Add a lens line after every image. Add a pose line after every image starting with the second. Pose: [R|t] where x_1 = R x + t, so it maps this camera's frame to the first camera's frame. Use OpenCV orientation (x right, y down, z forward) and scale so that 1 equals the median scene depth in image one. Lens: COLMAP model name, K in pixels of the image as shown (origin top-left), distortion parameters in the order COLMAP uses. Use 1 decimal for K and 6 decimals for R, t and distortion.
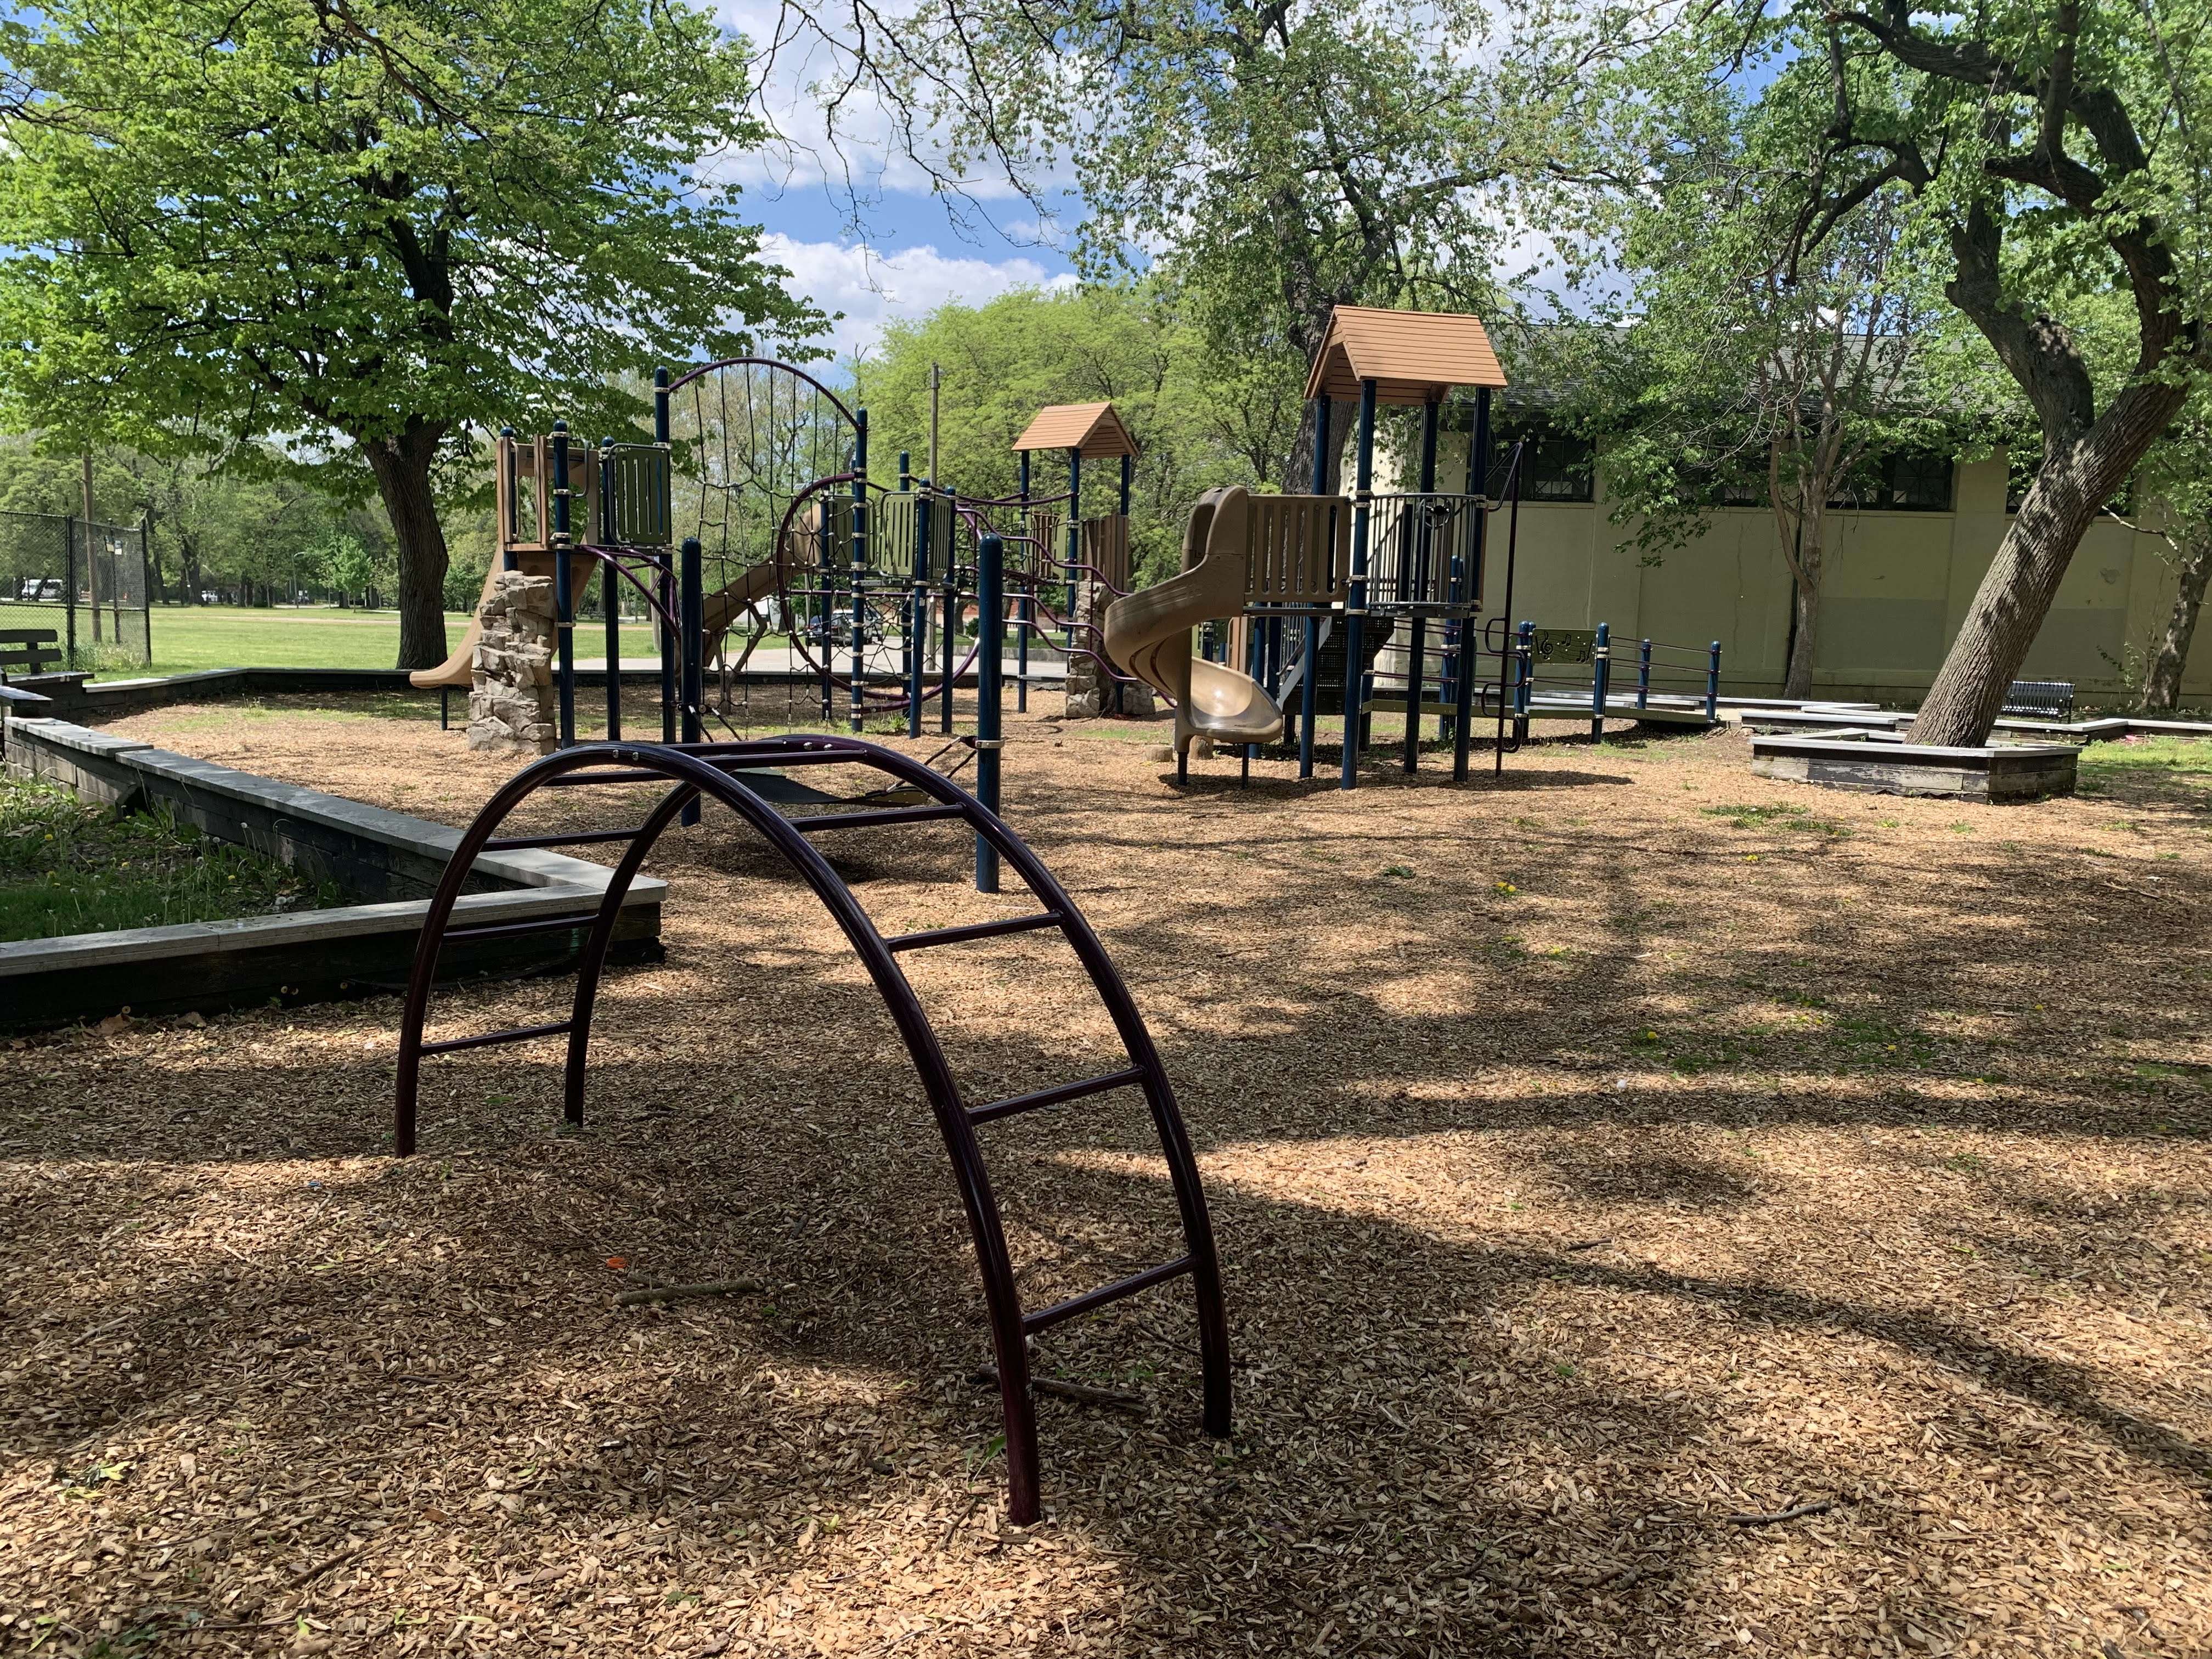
lens RADIAL K [[1754.6, 0, 1105.6], [0, 1754.6, 841.0], [0, 0, 1]] dist [0.115757, -0.183791]
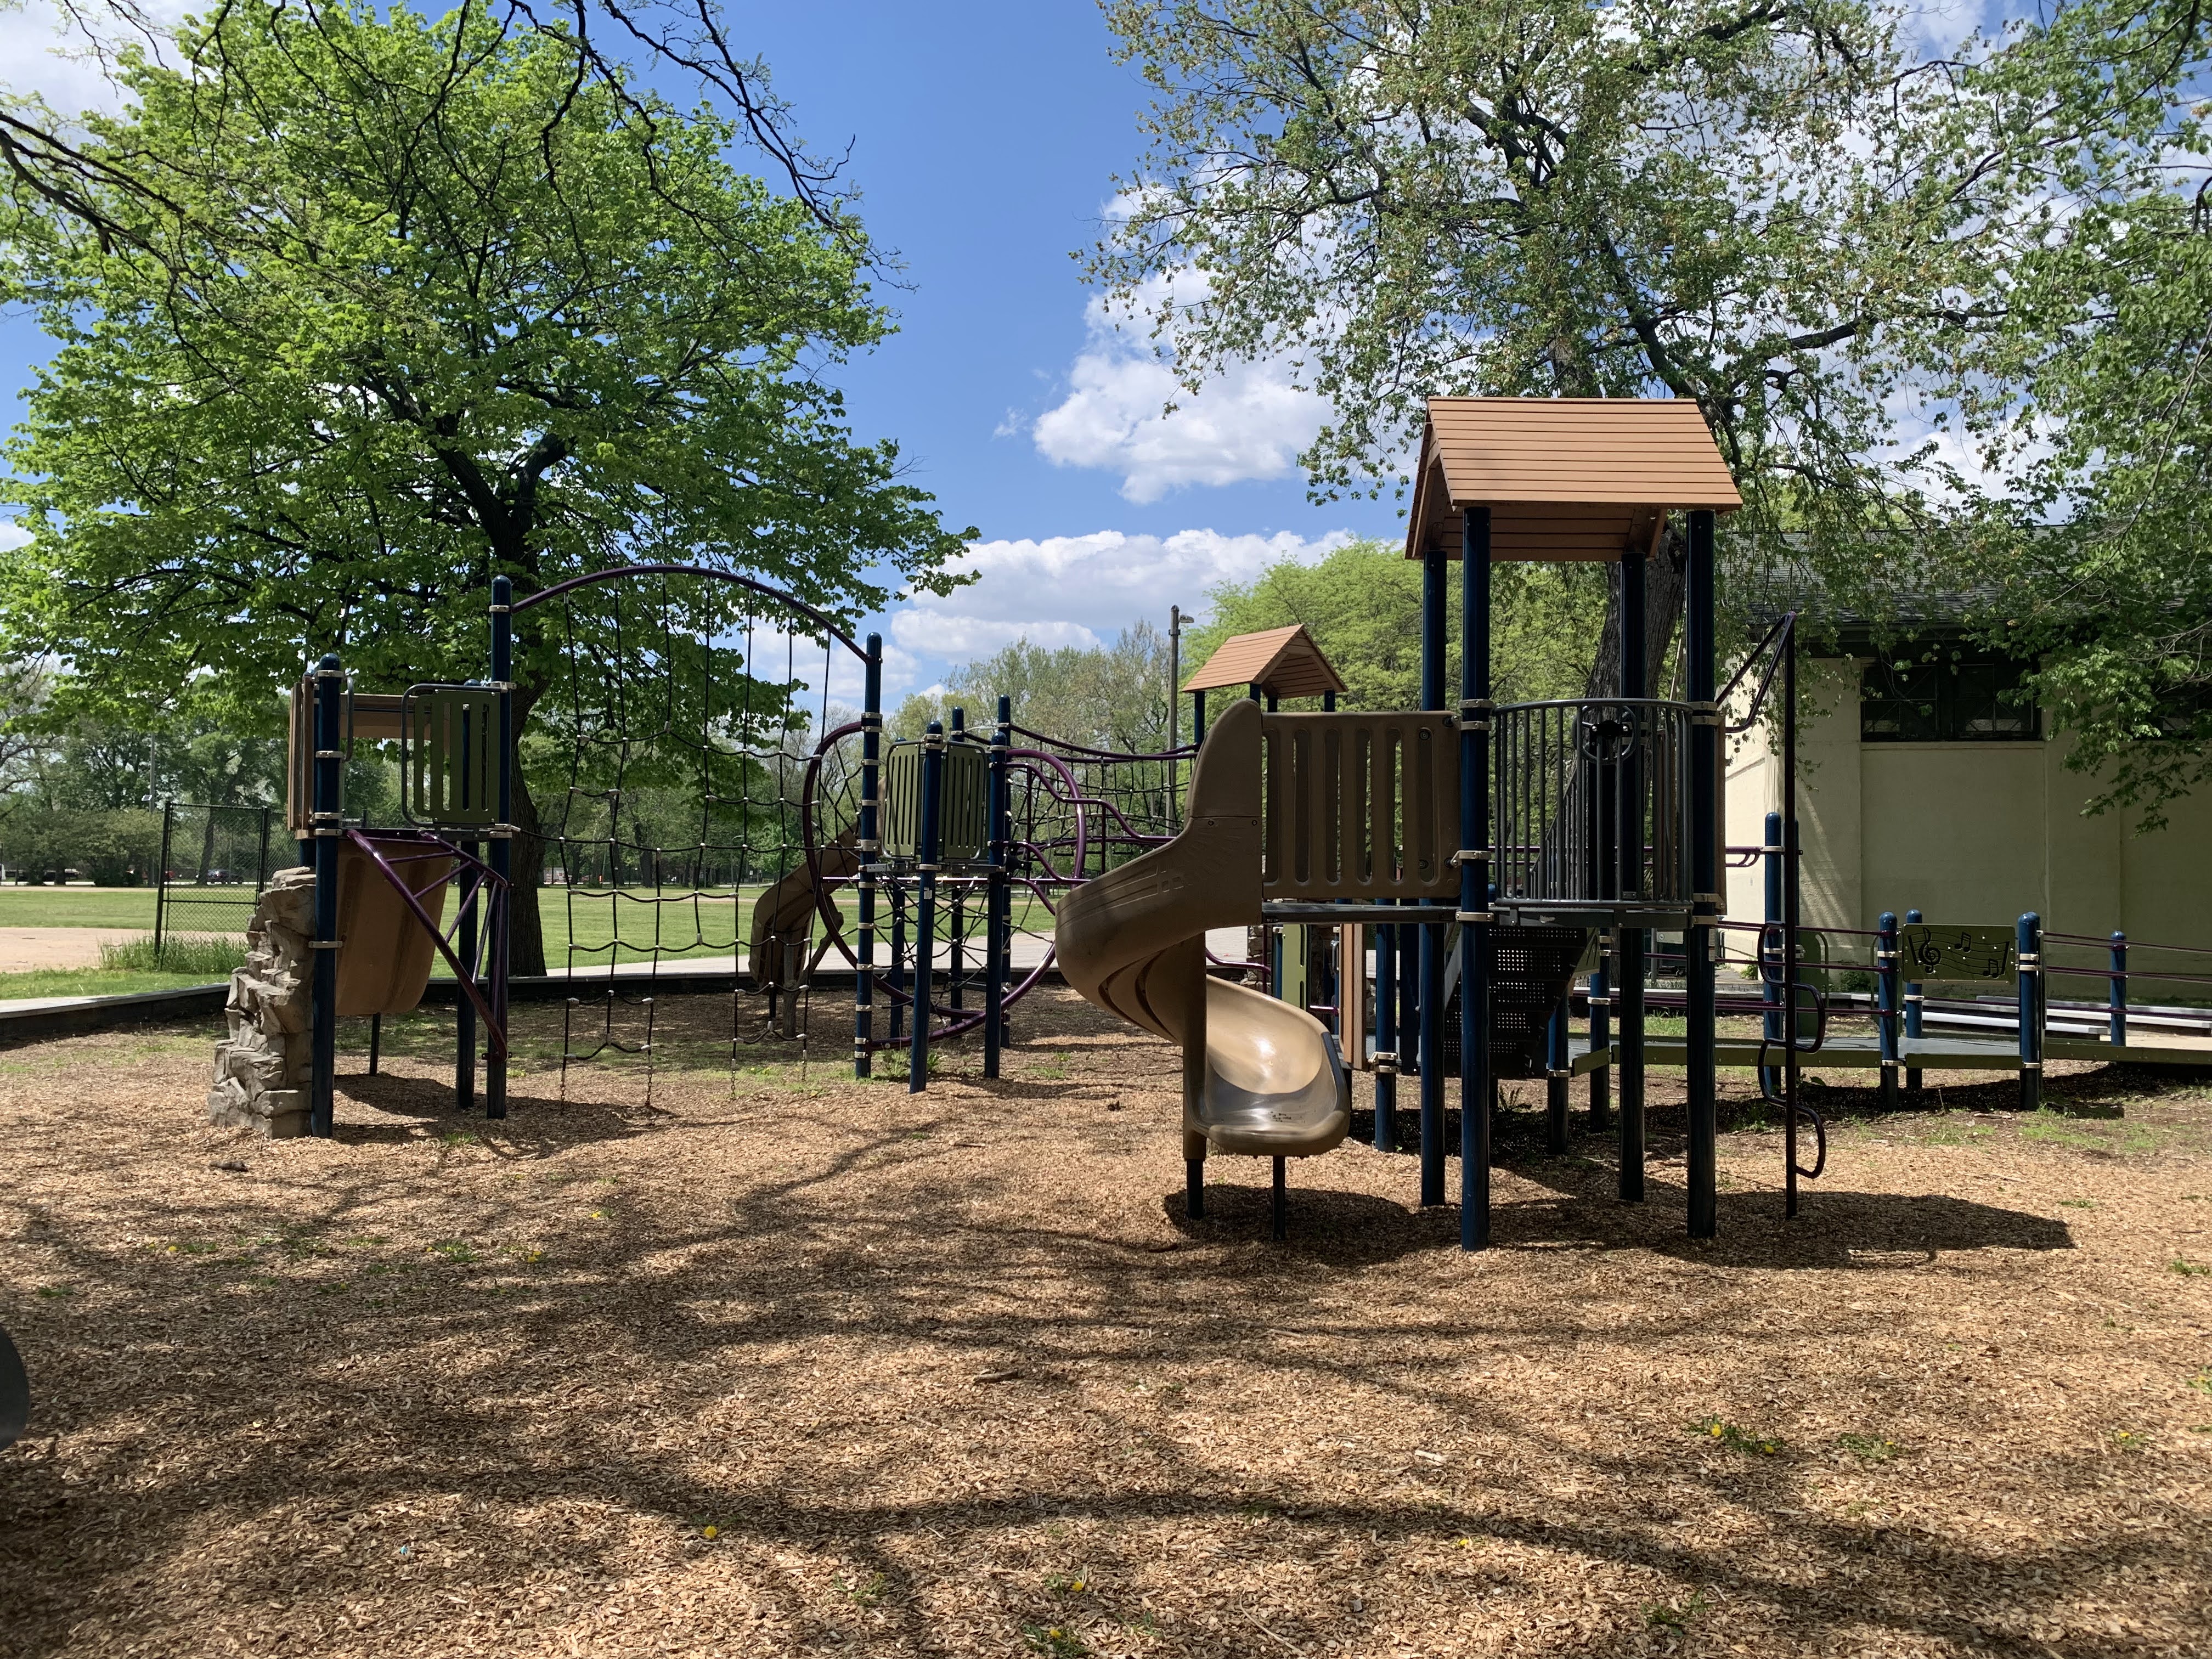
lens RADIAL K [[1754.6, 0, 1105.6], [0, 1754.6, 841.0], [0, 0, 1]] dist [0.115757, -0.183791]
pose [[0.971758, -0.019020, -0.235211, 0.122695], [-0.016323, 0.988942, -0.147405, -0.053908], [0.235414, 0.147081, 0.960702, 0.336889]]
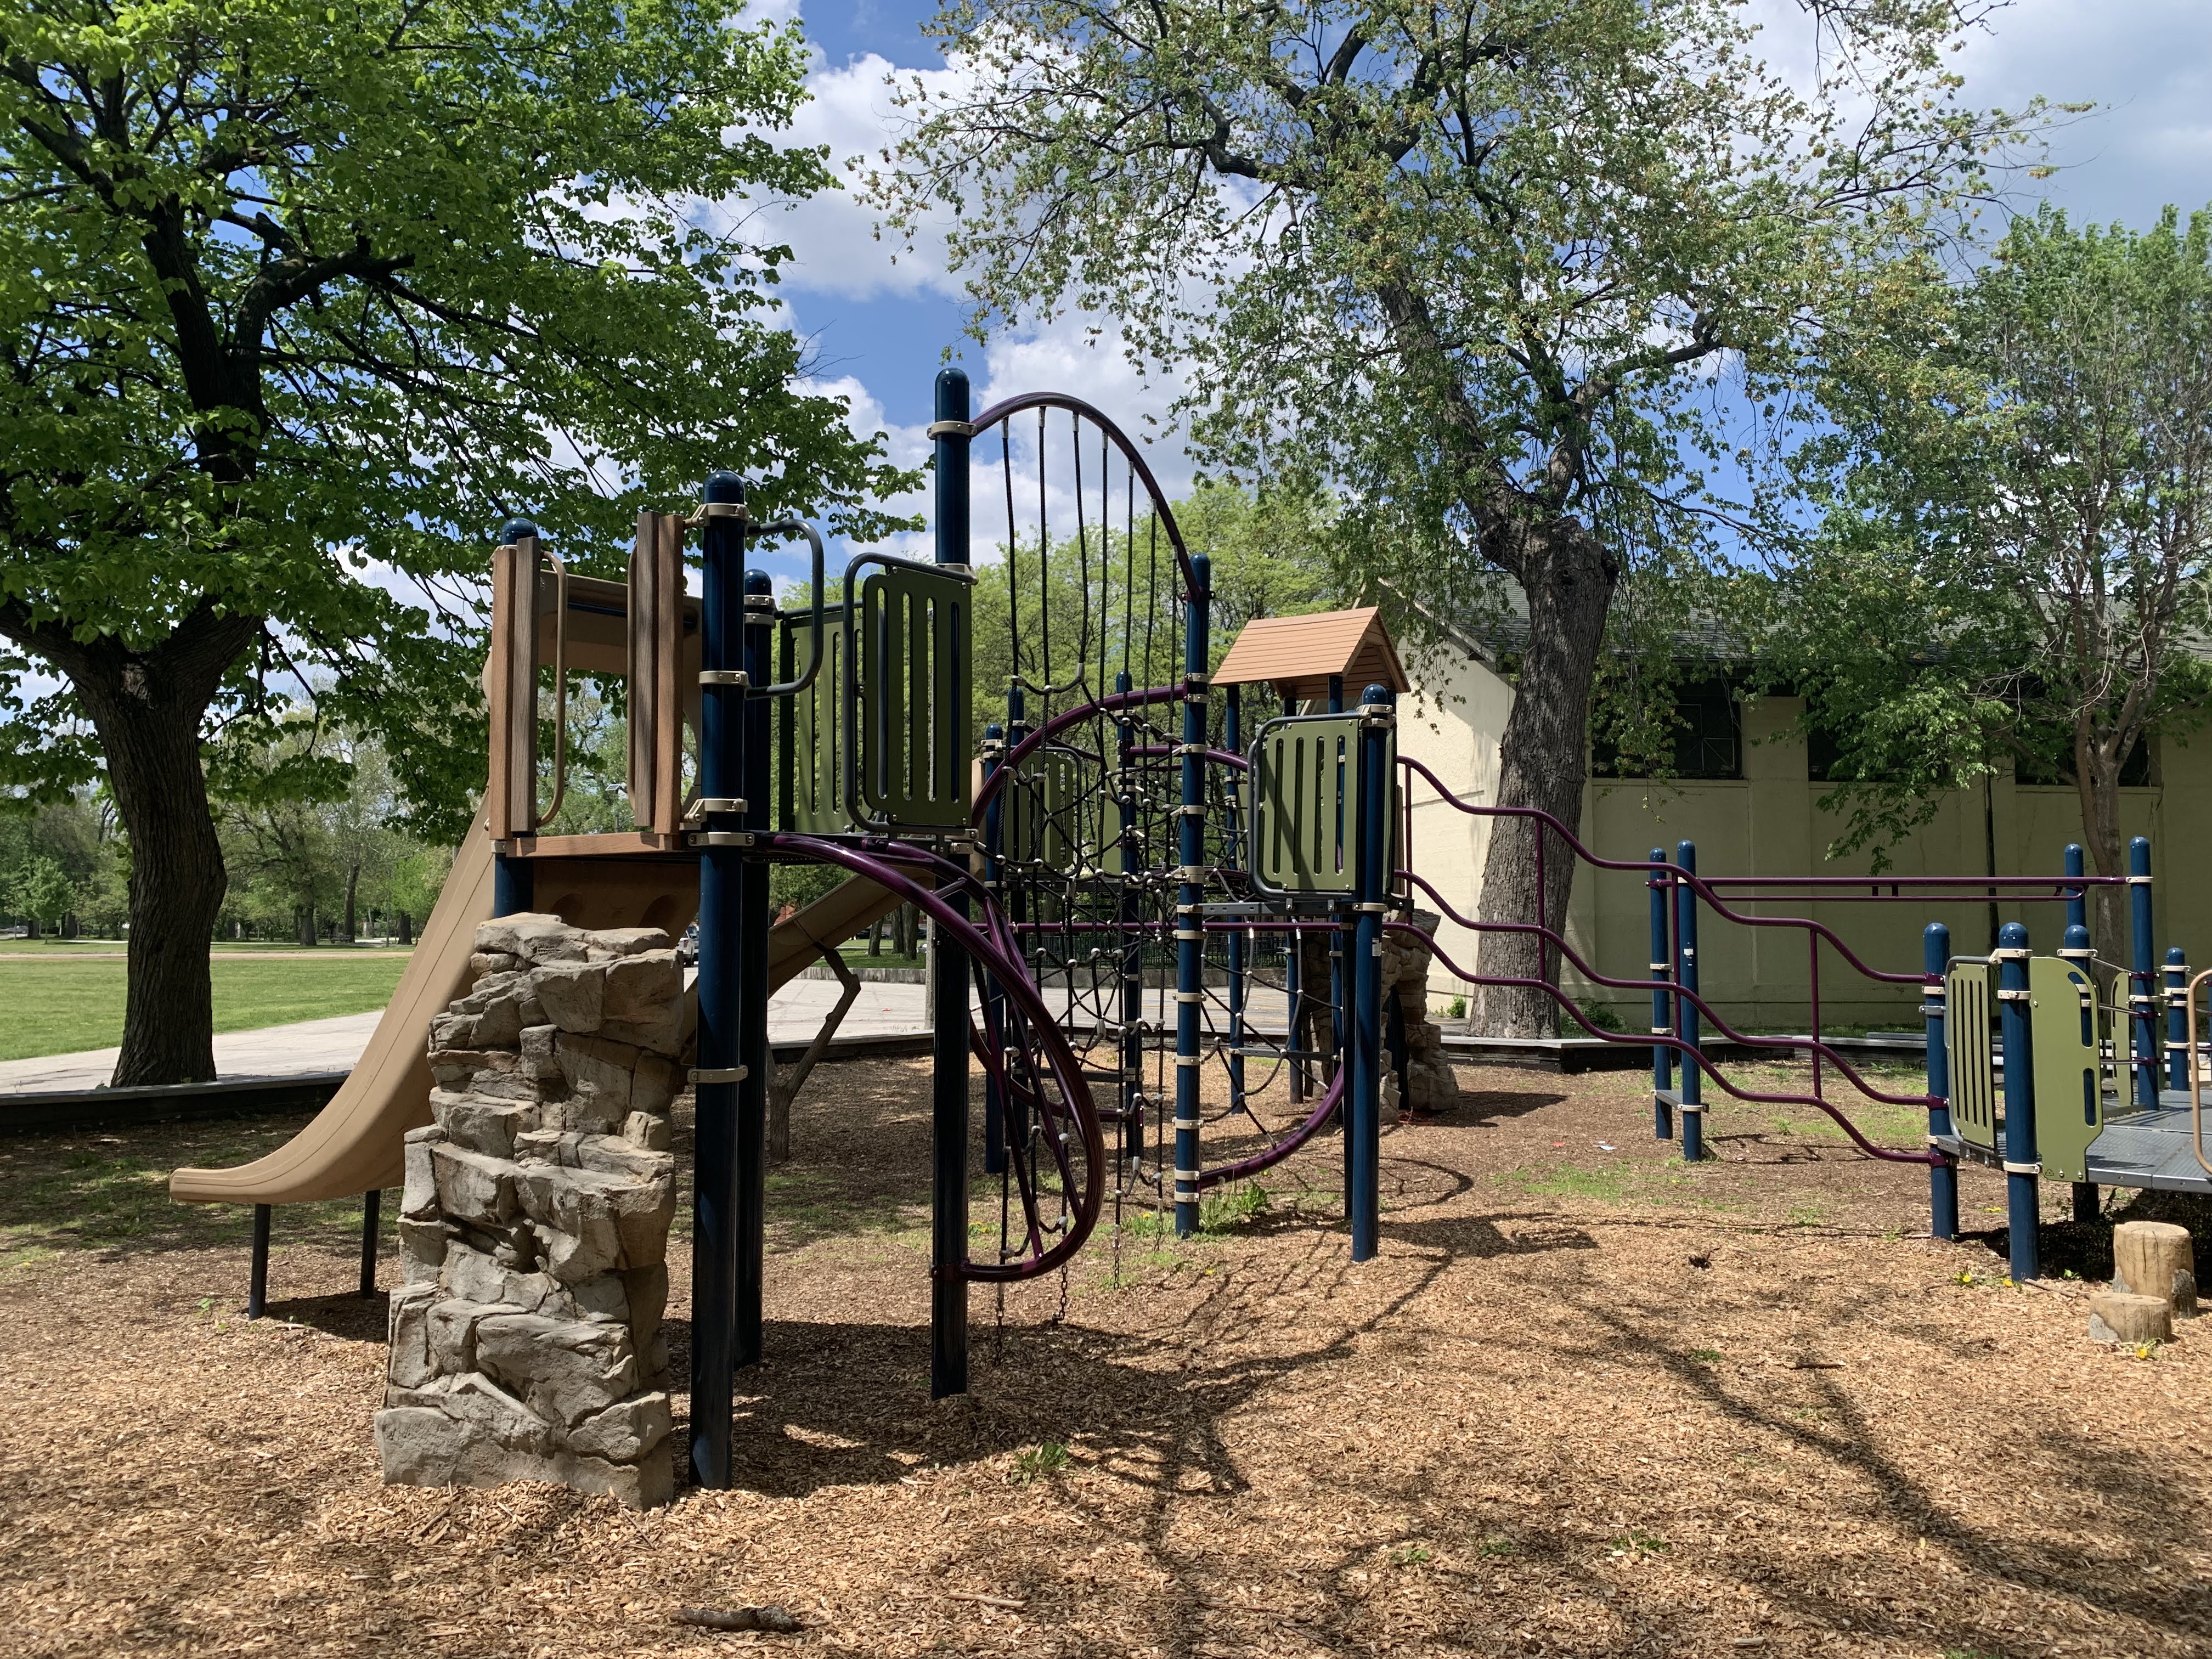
lens RADIAL K [[1705.7, 0, 1099.6], [0, 1705.7, 824.1], [0, 0, 1]] dist [0.020833, 0.004900]
pose [[0.988088, -0.017663, 0.152875, -0.234165], [0.044684, 0.983523, -0.175175, -0.090433], [-0.147262, 0.179919, 0.972596, 0.559969]]
